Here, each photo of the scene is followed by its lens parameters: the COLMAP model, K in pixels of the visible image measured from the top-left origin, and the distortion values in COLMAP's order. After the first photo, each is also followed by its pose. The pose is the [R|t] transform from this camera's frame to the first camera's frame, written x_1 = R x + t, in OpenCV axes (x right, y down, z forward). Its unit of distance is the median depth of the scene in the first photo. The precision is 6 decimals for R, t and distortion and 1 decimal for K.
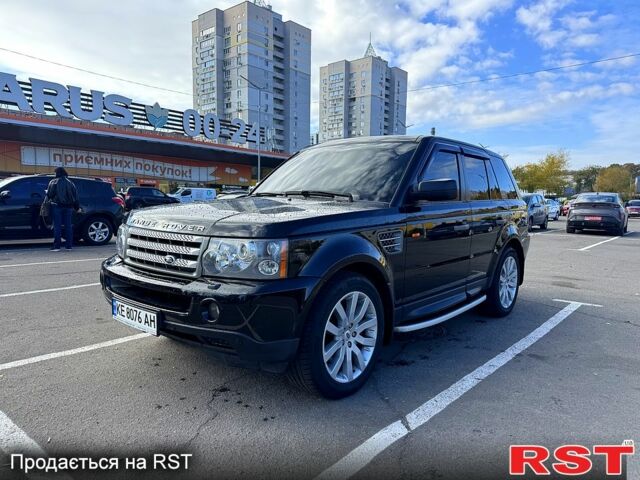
lens RADIAL K [[450.9, 0, 322.6], [0, 450.9, 243.3], [0, 0, 1]] dist [0.036532, -0.046701]
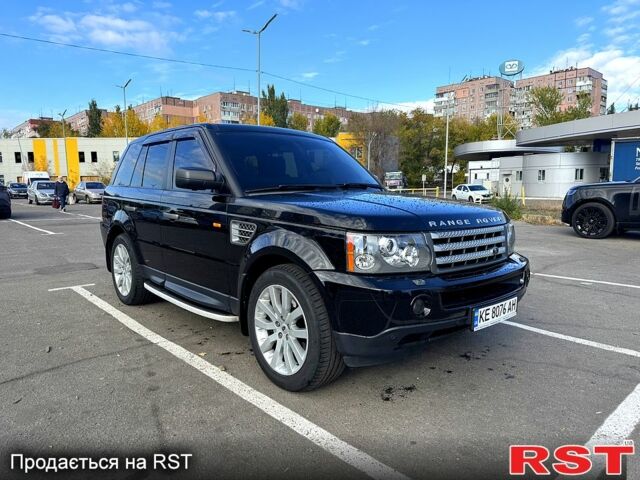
lens RADIAL K [[450.9, 0, 316.7], [0, 450.9, 243.5], [0, 0, 1]] dist [0.036532, -0.046701]
pose [[0.133008, -0.141214, 0.981003, -1.451325], [0.093874, 0.987143, 0.129371, -0.161797], [-0.986659, 0.074883, 0.144554, 1.247771]]
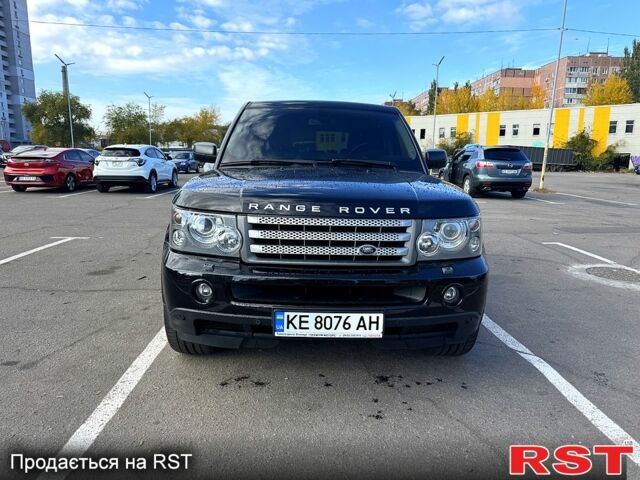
lens RADIAL K [[450.9, 0, 320.7], [0, 450.9, 241.3], [0, 0, 1]] dist [0.036532, -0.046701]
pose [[0.739430, -0.123083, 0.661887, -0.949143], [0.055529, 0.990946, 0.122239, -0.086962], [-0.670940, -0.053633, 0.739570, 0.425055]]
